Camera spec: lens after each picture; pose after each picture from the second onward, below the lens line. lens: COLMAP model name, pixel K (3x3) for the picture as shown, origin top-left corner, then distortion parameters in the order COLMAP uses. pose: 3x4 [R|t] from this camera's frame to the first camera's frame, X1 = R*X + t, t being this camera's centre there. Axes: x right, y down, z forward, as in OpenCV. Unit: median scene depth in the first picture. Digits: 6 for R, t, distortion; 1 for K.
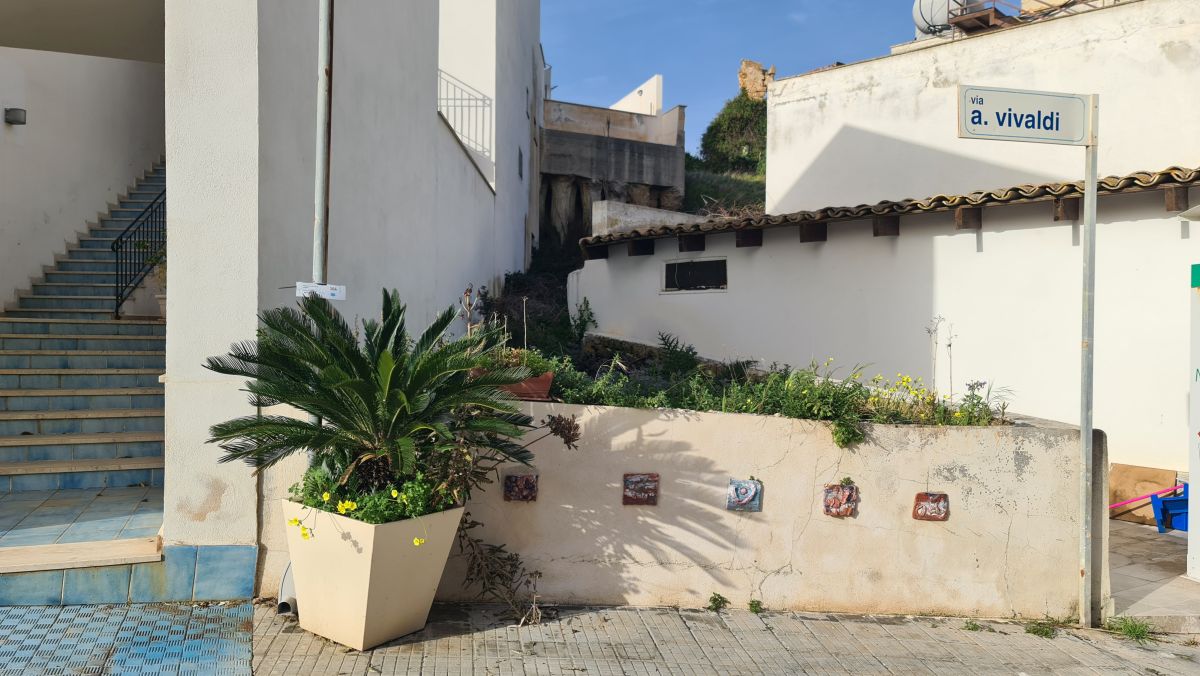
lens RADIAL K [[875.8, 0, 597.2], [0, 875.8, 342.3], [0, 0, 1]] dist [0.074242, -0.058836]
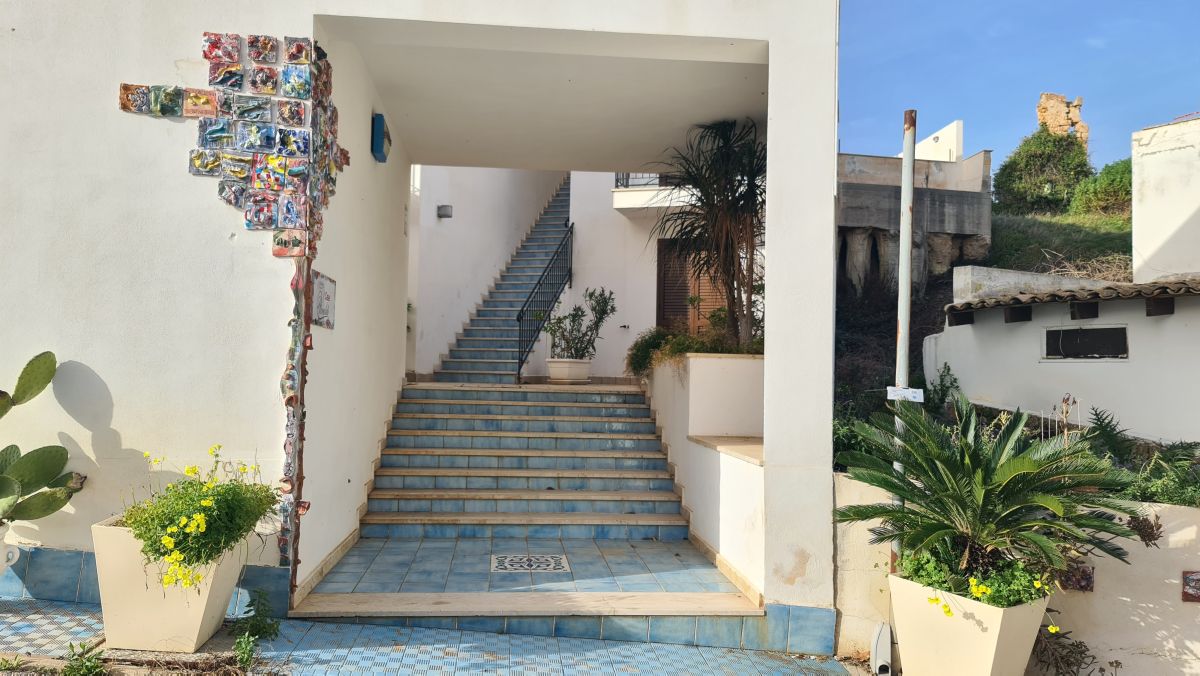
lens RADIAL K [[875.8, 0, 590.8], [0, 875.8, 336.5], [0, 0, 1]] dist [0.074242, -0.058836]
pose [[0.962108, -0.001519, -0.272665, -0.132924], [-0.013459, 0.998501, -0.053053, -0.022581], [0.272337, 0.054712, 0.960645, -0.080975]]
